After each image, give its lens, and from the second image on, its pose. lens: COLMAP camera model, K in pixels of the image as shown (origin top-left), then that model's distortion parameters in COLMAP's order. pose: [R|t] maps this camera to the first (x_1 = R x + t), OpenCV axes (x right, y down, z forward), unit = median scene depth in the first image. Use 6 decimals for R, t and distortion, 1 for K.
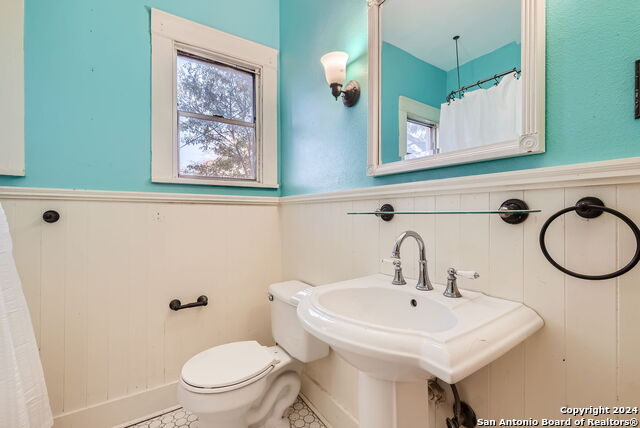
lens RADIAL K [[286.1, 0, 319.6], [0, 286.1, 216.3], [0, 0, 1]] dist [-0.000011, 0.000092]
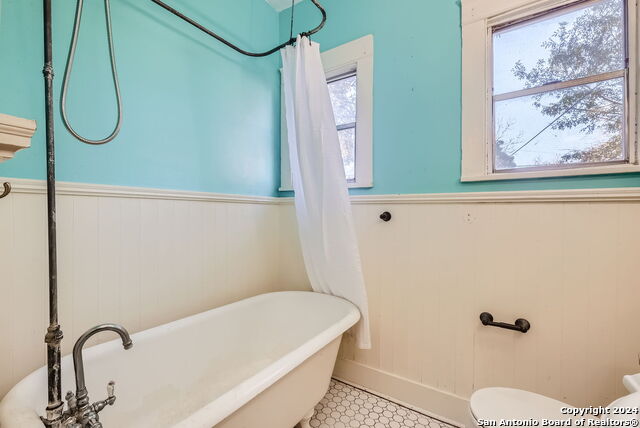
lens RADIAL K [[286.1, 0, 319.6], [0, 286.1, 216.3], [0, 0, 1]] dist [-0.000011, 0.000092]
pose [[0.369045, 0.010726, -0.929350, 0.121313], [-0.014145, 0.999882, 0.005923, -0.003040], [0.929304, 0.010960, 0.369153, 0.194521]]
